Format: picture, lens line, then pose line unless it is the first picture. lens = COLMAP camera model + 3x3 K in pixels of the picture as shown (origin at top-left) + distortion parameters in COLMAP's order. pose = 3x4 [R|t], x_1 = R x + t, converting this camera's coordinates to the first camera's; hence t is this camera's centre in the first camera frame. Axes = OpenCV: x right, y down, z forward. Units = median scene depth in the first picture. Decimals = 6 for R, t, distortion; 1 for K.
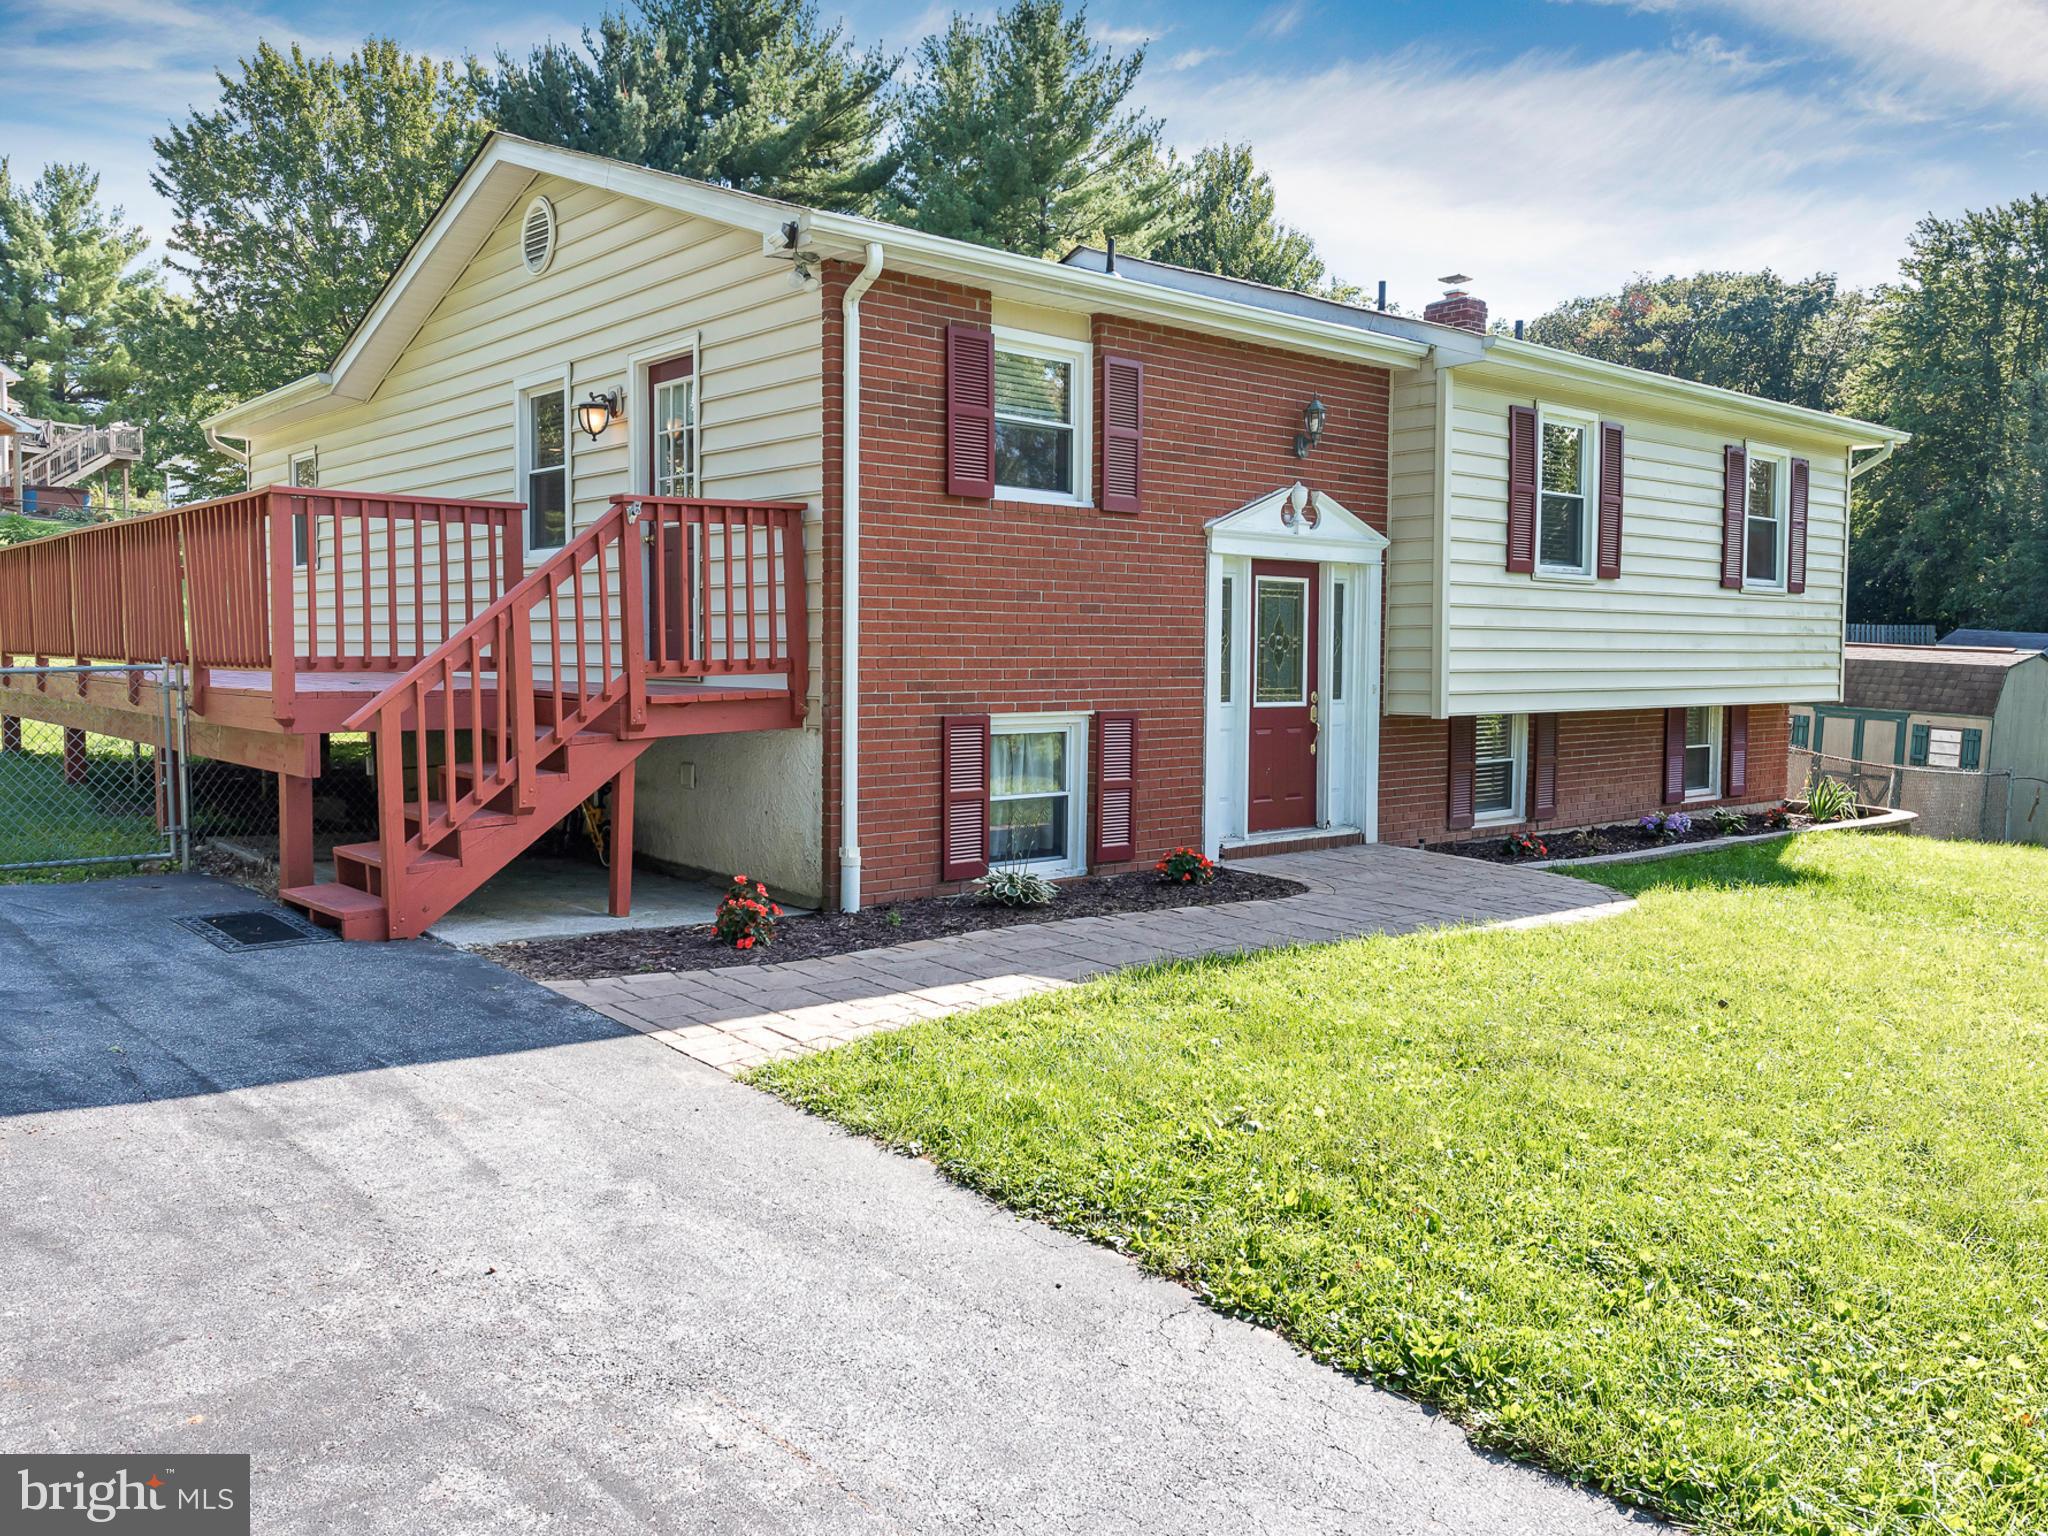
lens RADIAL K [[1552.2, 0, 1006.5], [0, 1552.2, 780.5], [0, 0, 1]] dist [0.001610, 0.007479]
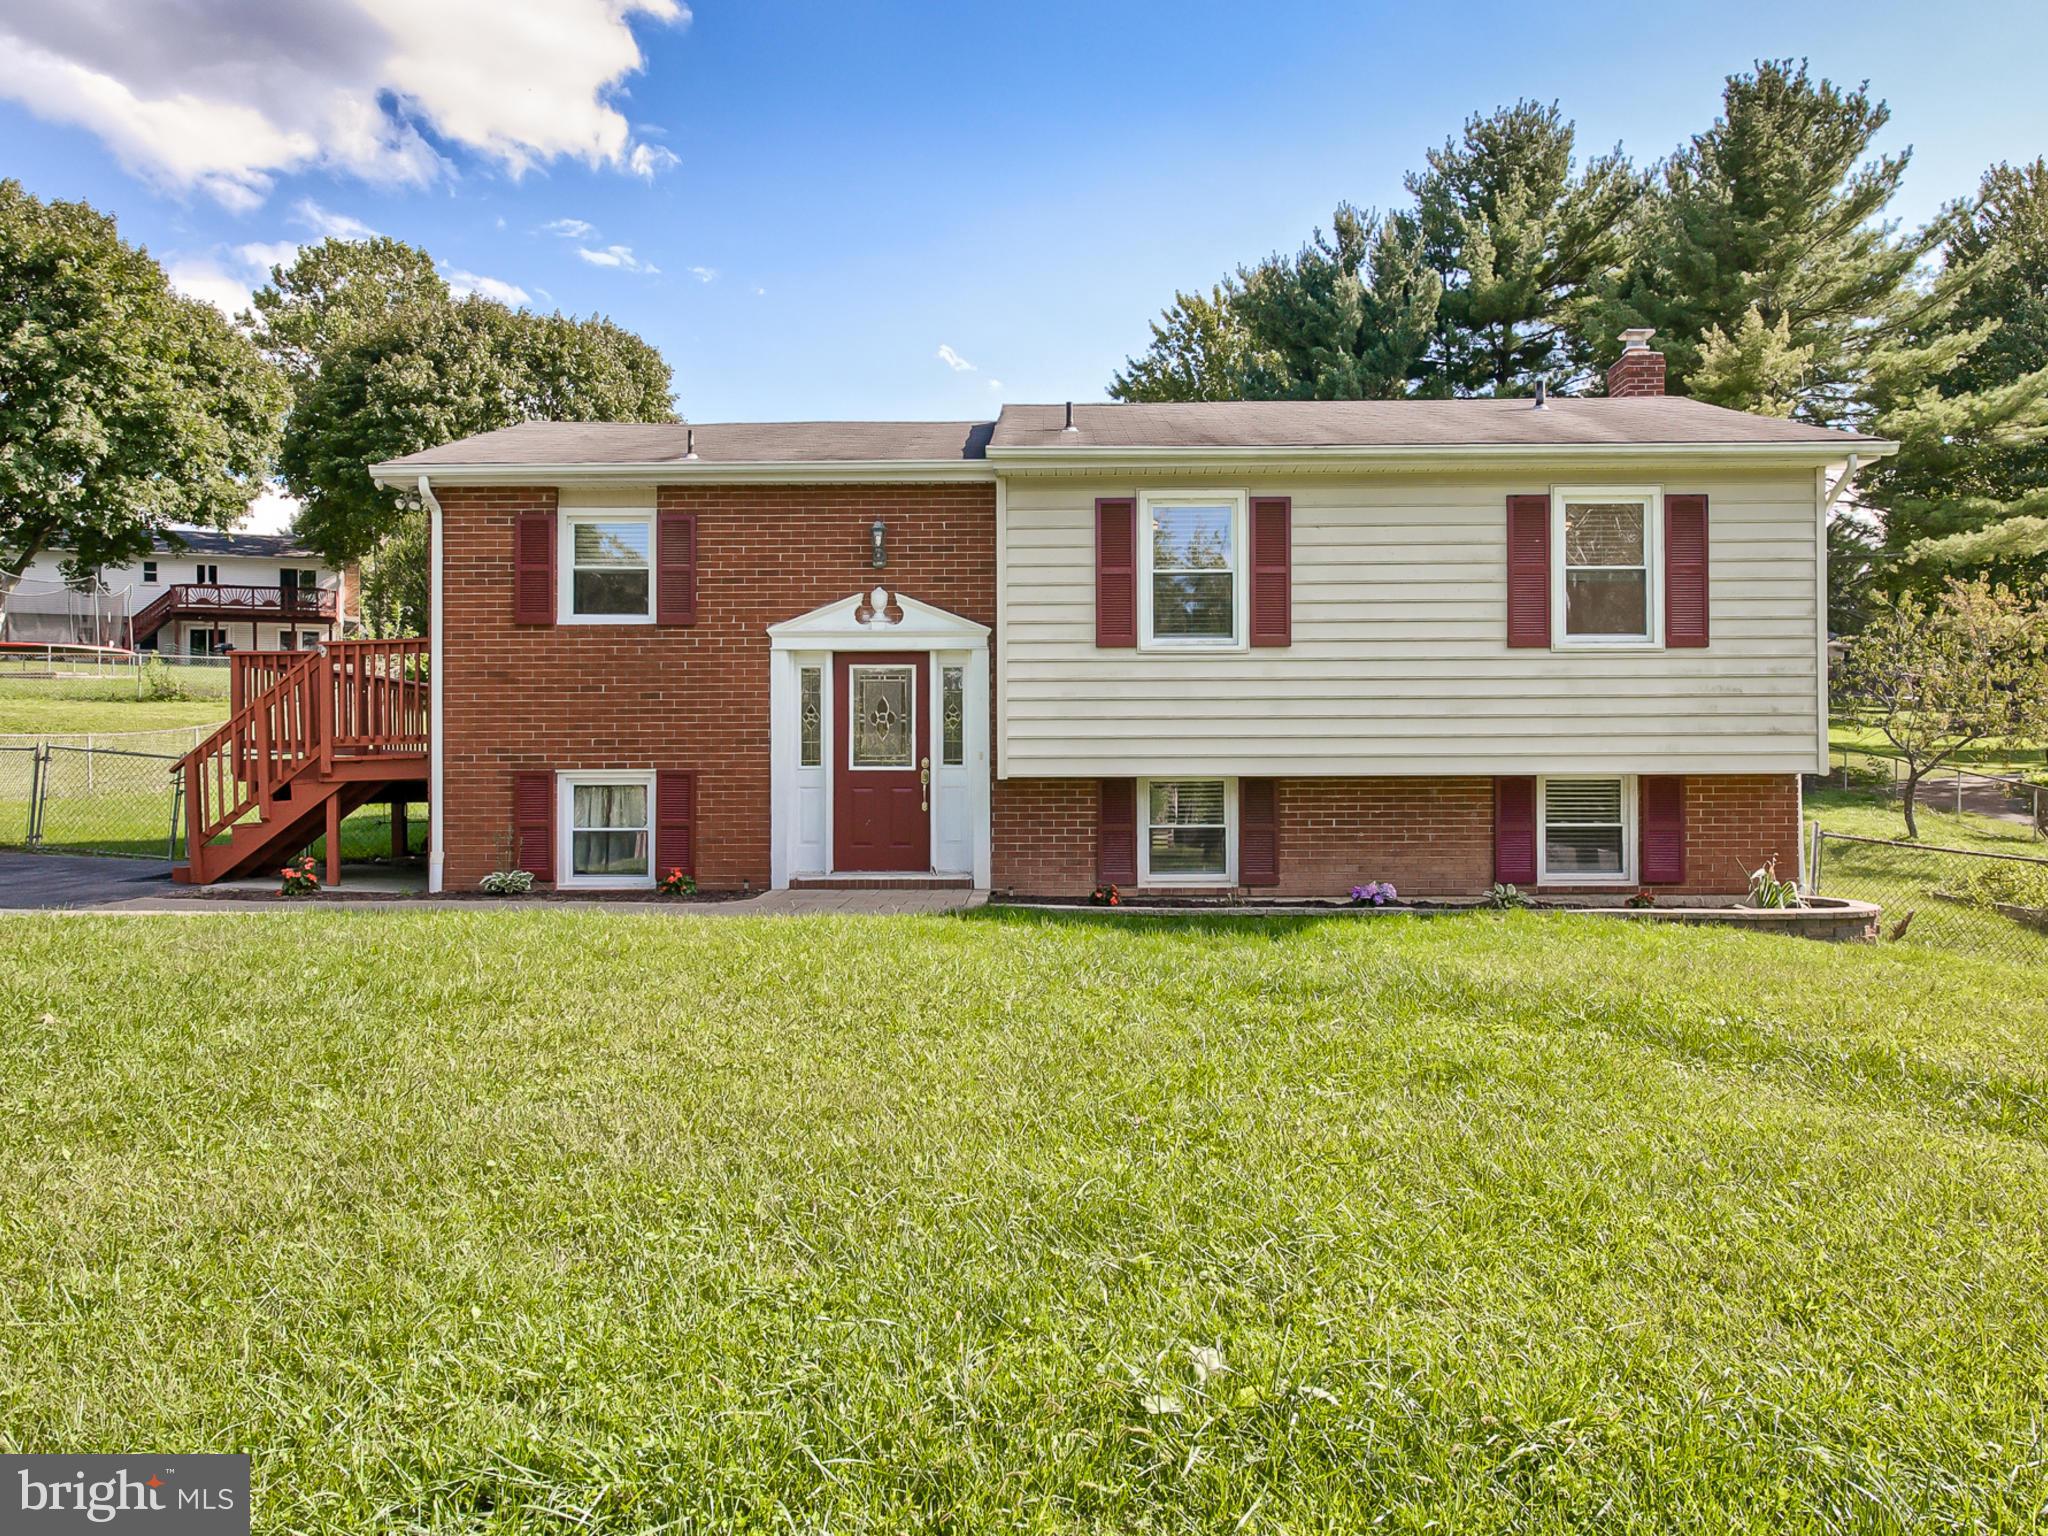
lens RADIAL K [[1552.2, 0, 1039.3], [0, 1552.2, 809.8], [0, 0, 1]] dist [0.001610, 0.007479]
pose [[0.758748, -0.004845, -0.651366, 1.057610], [-0.046656, 0.997000, -0.061764, 0.052612], [0.649711, 0.077253, 0.756245, 0.158906]]
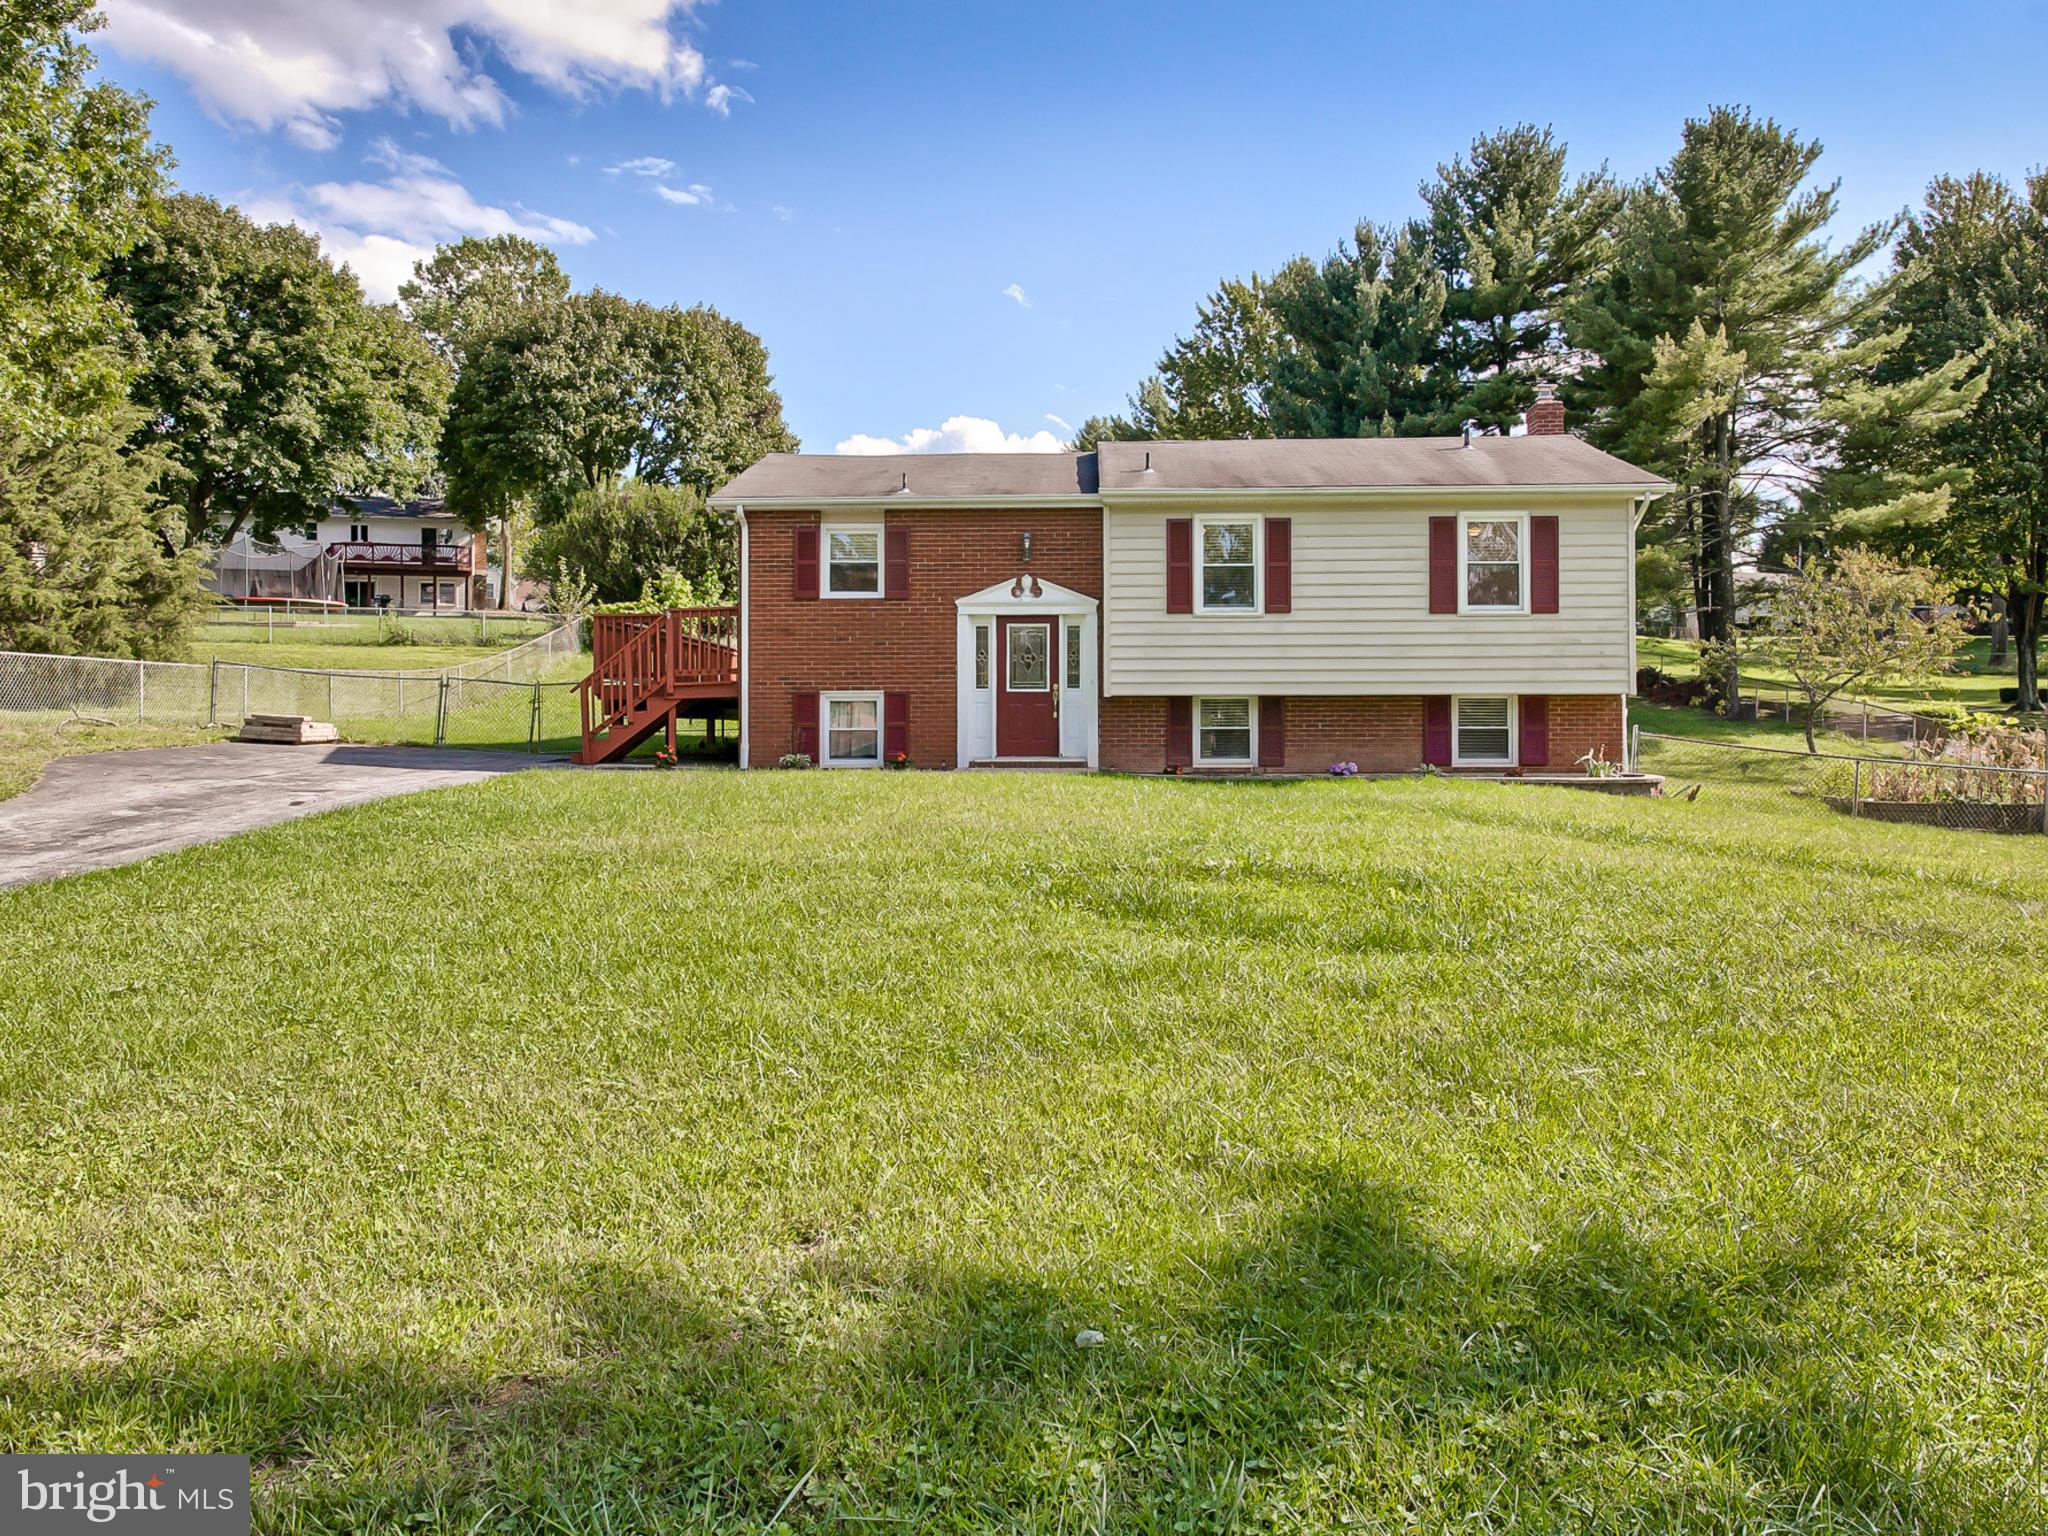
lens RADIAL K [[1552.2, 0, 1022.1], [0, 1552.2, 753.3], [0, 0, 1]] dist [0.001610, 0.007479]
pose [[0.733937, -0.003112, -0.679211, 1.449201], [-0.050982, 0.996916, -0.059657, 0.139940], [0.677302, 0.078412, 0.731515, -0.383225]]
